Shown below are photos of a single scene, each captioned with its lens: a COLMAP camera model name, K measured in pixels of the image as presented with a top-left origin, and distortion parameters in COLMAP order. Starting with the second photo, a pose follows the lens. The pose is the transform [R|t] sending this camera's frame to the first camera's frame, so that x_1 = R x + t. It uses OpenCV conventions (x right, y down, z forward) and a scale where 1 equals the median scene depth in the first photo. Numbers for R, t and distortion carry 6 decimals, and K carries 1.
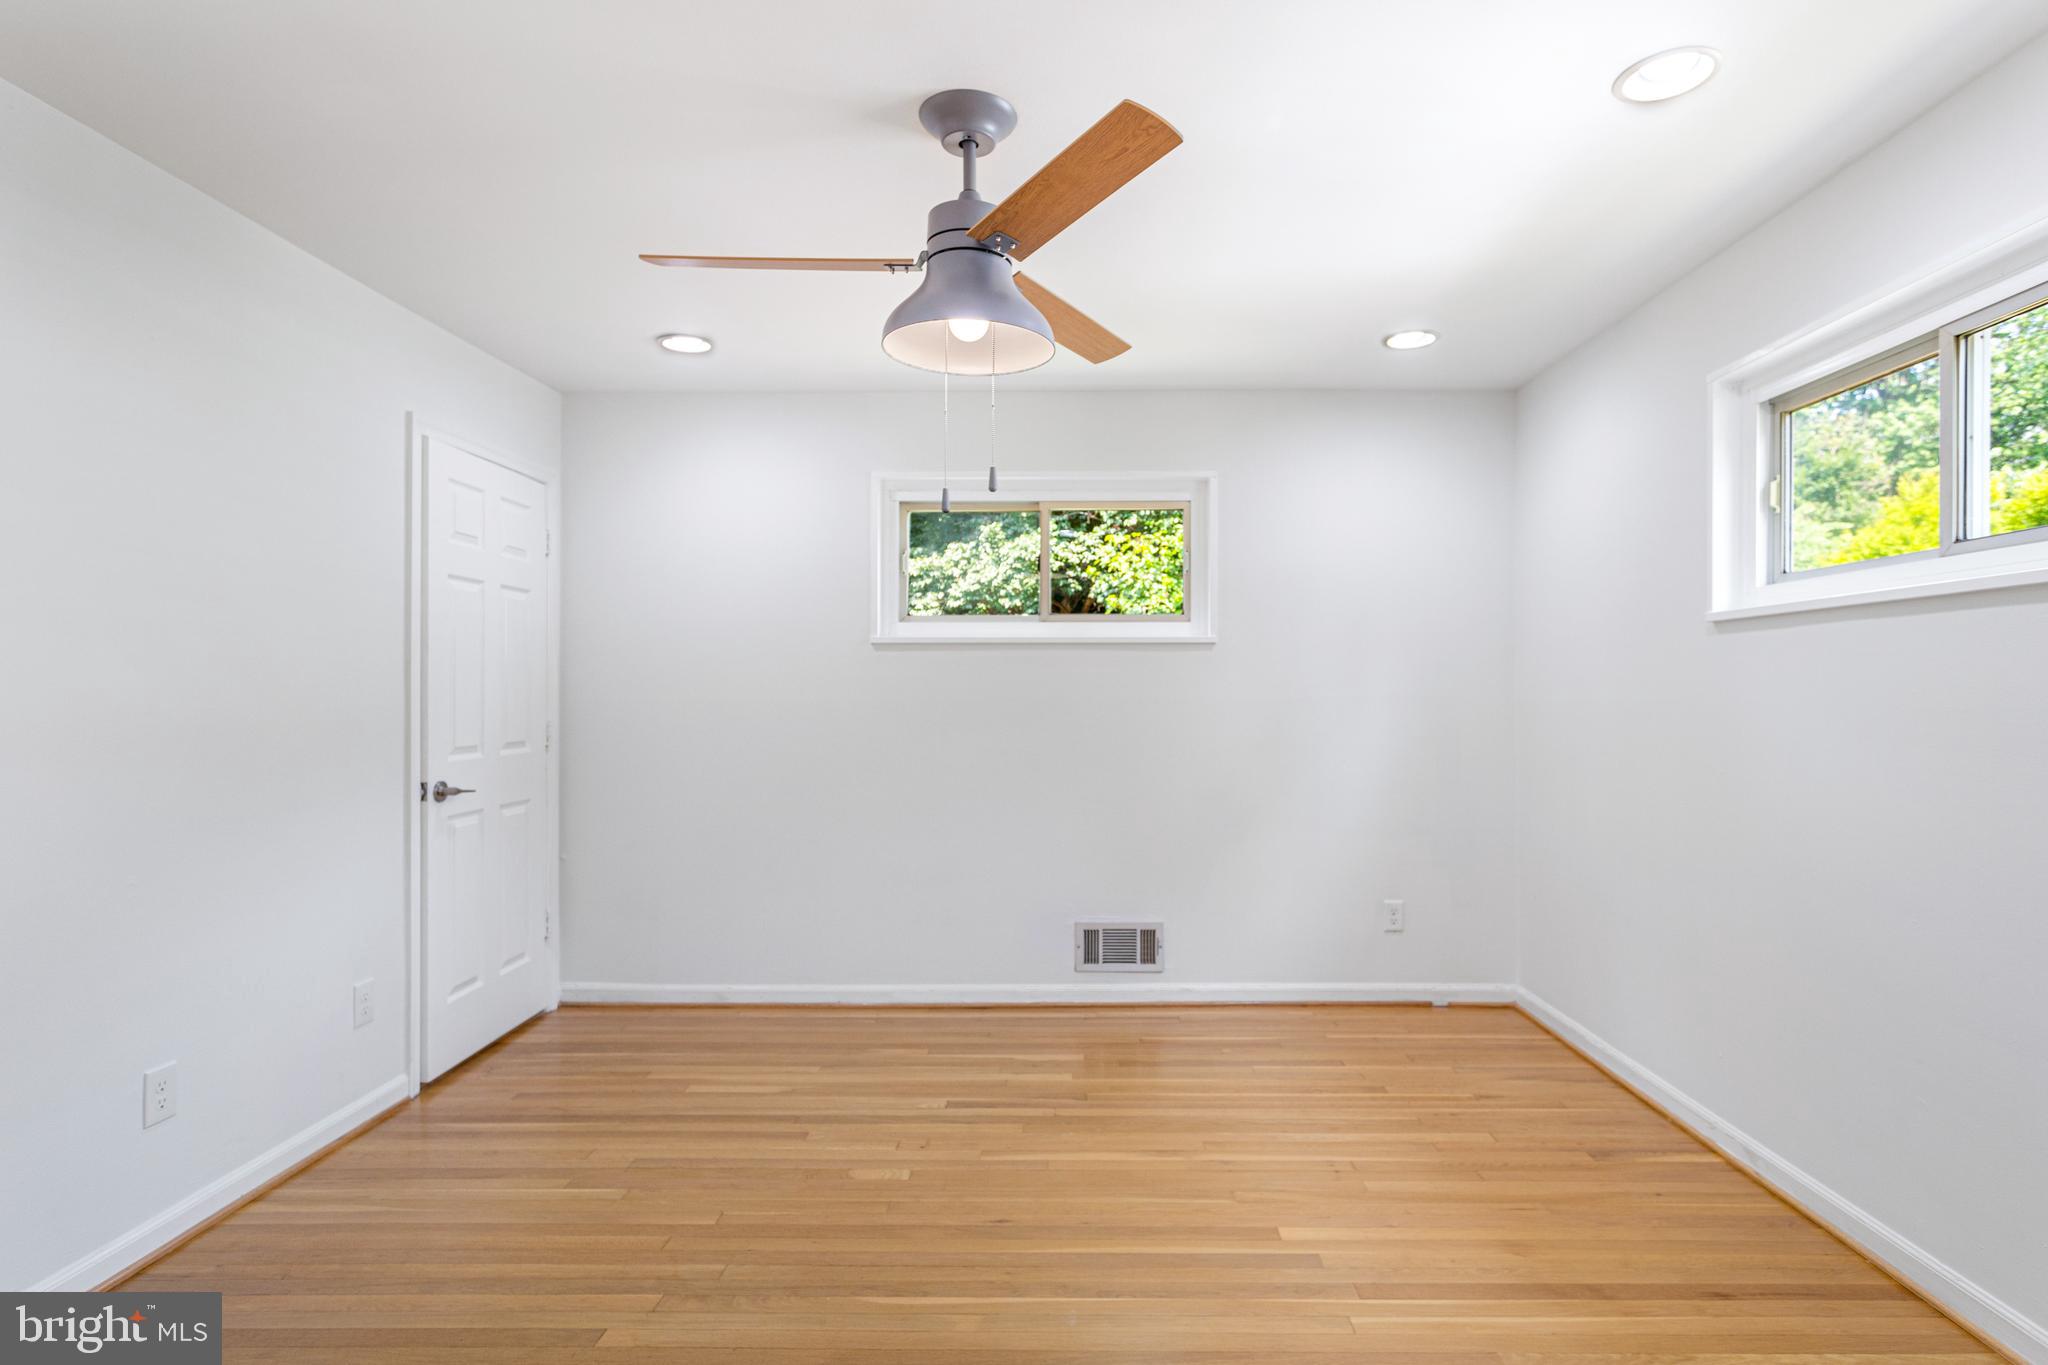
lens RADIAL K [[1051.9, 0, 1032.1], [0, 1051.9, 694.6], [0, 0, 1]] dist [-0.001298, 0.001258]
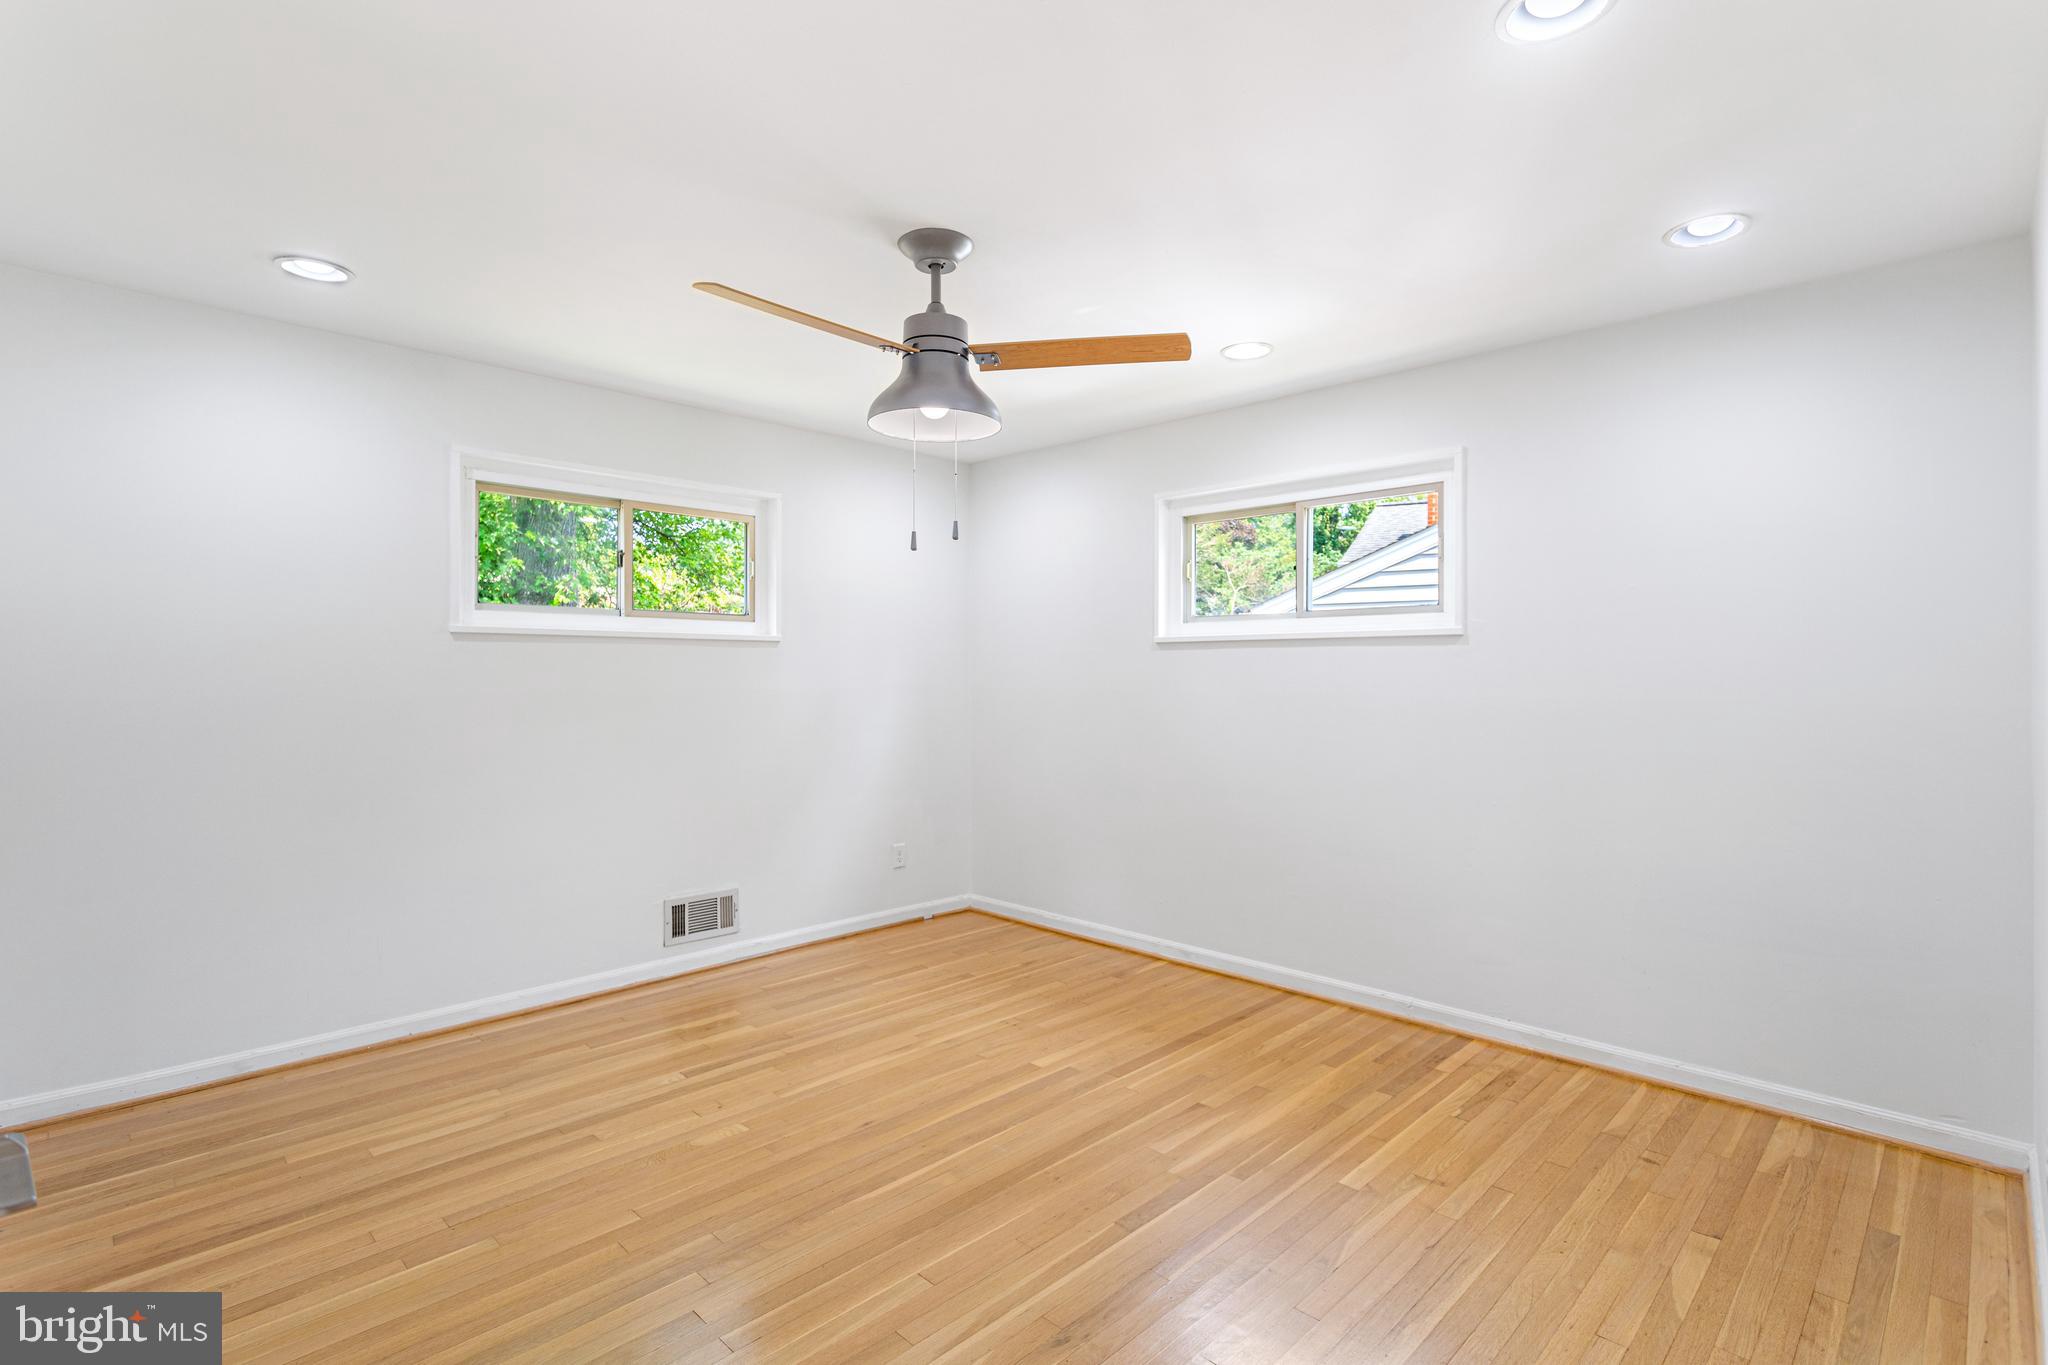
lens RADIAL K [[1003.4, 0, 1021.1], [0, 1003.4, 669.7], [0, 0, 1]] dist [0.000528, 0.003785]
pose [[0.688132, 0.004103, 0.725574, -0.579662], [-0.000206, 0.999985, -0.005459, -0.015136], [-0.725585, 0.003607, 0.688123, 0.051900]]
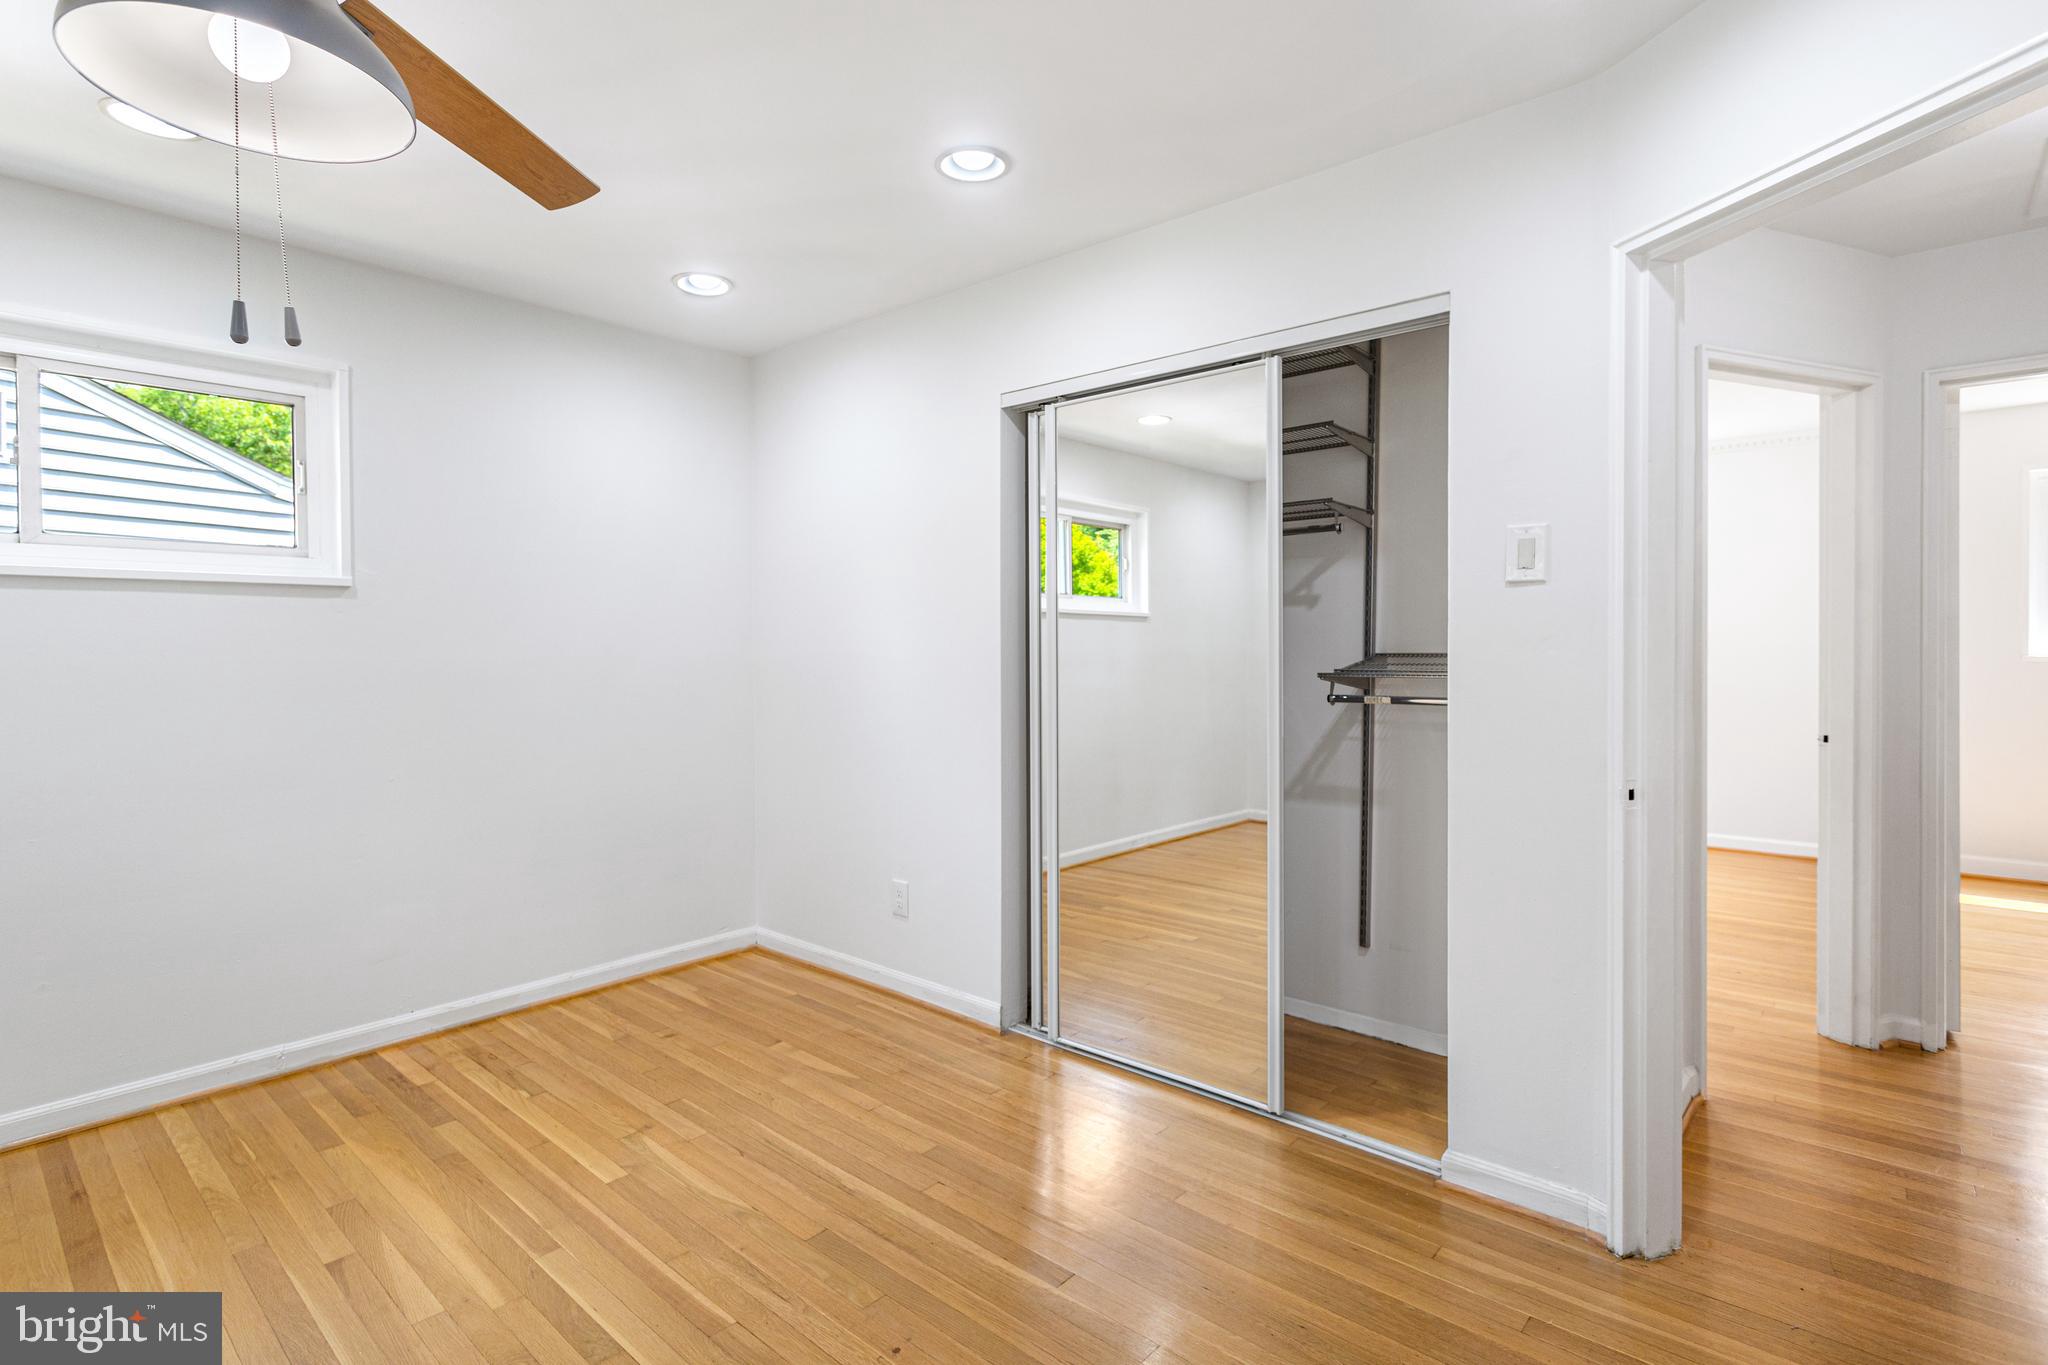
lens RADIAL K [[1003.4, 0, 999.9], [0, 1003.4, 651.0], [0, 0, 1]] dist [0.000528, 0.003785]
pose [[-0.766491, 0.000963, 0.642254, -0.513567], [0.006751, 0.999956, 0.006557, -0.001772], [-0.642219, 0.009362, -0.766464, 0.789121]]
